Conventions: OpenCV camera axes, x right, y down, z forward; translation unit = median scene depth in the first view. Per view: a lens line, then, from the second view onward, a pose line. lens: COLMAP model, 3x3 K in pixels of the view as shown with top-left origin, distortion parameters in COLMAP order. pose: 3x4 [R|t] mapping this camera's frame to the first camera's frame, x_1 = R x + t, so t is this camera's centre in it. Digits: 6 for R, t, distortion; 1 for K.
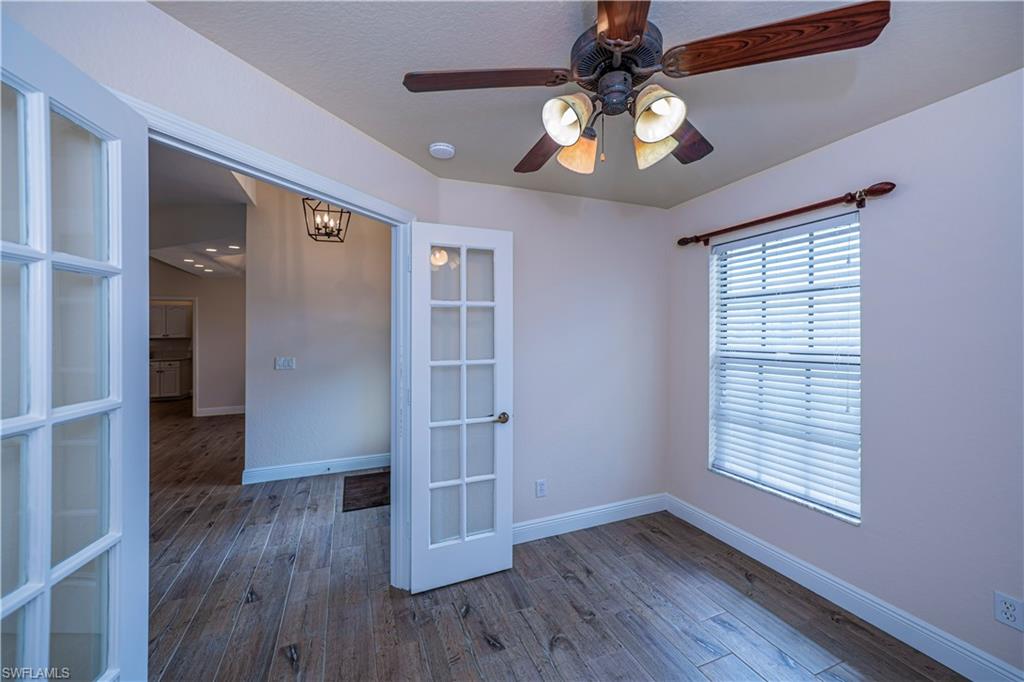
lens RADIAL K [[399.2, 0, 510.4], [0, 399.2, 333.7], [0, 0, 1]] dist [-0.000744, 0.000017]
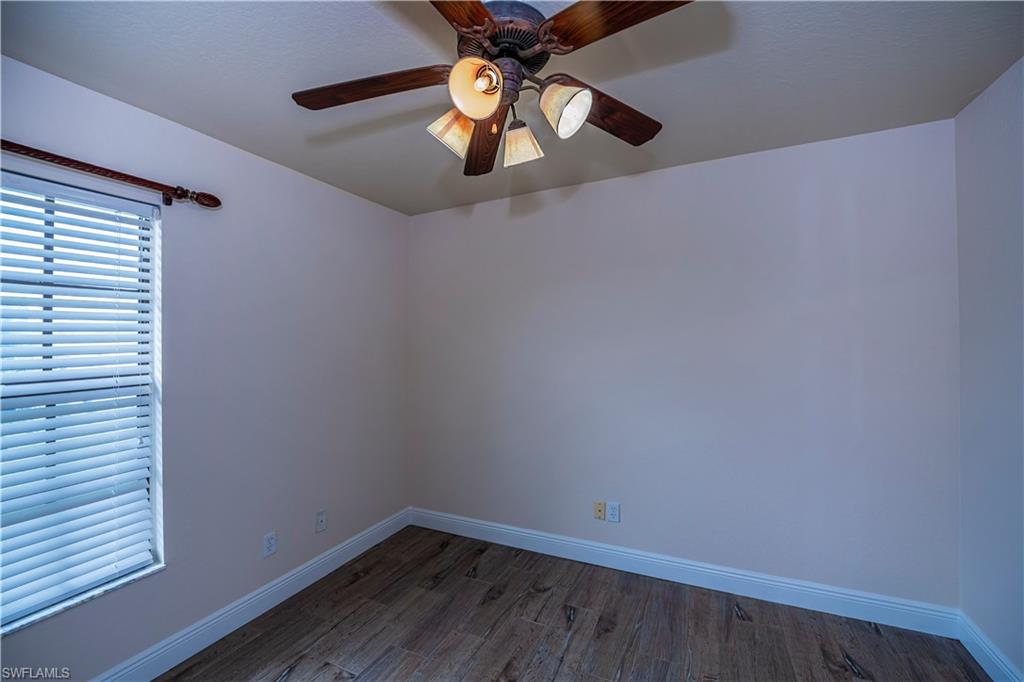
lens RADIAL K [[399.2, 0, 508.2], [0, 399.2, 343.3], [0, 0, 1]] dist [-0.000744, 0.000017]
pose [[-0.643626, -0.006077, 0.765316, -0.255894], [0.010057, 0.999815, 0.016396, -0.015160], [-0.765274, 0.018250, -0.643446, 0.907093]]
